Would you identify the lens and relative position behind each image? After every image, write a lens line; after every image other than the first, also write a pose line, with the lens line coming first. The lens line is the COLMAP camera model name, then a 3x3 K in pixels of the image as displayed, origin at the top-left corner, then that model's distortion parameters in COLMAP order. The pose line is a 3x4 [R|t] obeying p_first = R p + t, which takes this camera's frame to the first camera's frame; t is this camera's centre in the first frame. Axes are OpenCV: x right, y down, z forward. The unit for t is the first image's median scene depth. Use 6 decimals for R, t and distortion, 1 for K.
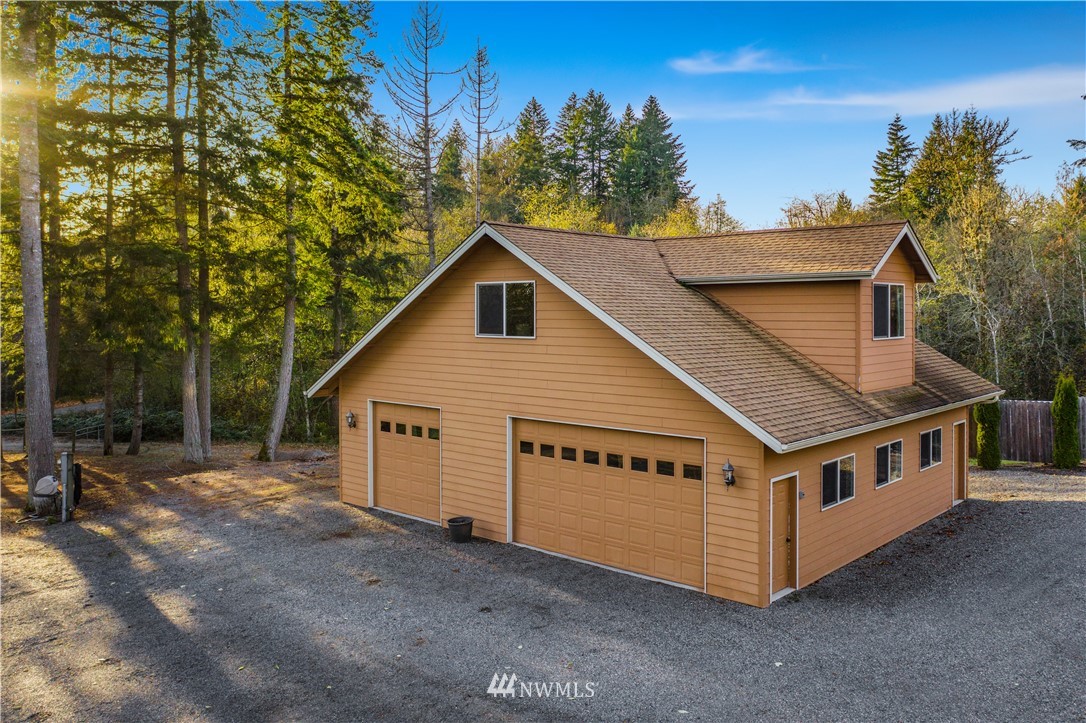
lens RADIAL K [[849.3, 0, 543.0], [0, 849.3, 361.5], [0, 0, 1]] dist [-0.027861, 0.000756]
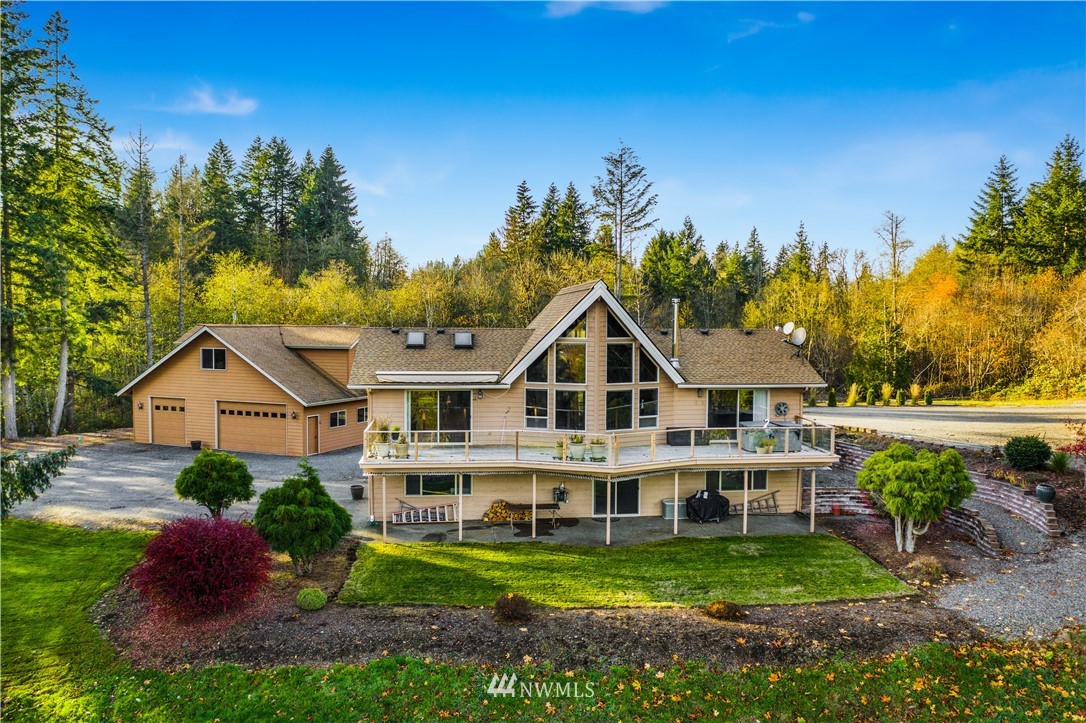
lens RADIAL K [[849.3, 0, 543.0], [0, 849.3, 361.5], [0, 0, 1]] dist [-0.027861, 0.000756]
pose [[0.938098, -0.006065, 0.346317, 0.000451], [0.010378, 0.999890, -0.010602, -0.001932], [-0.346215, 0.013540, 0.938058, -0.213085]]
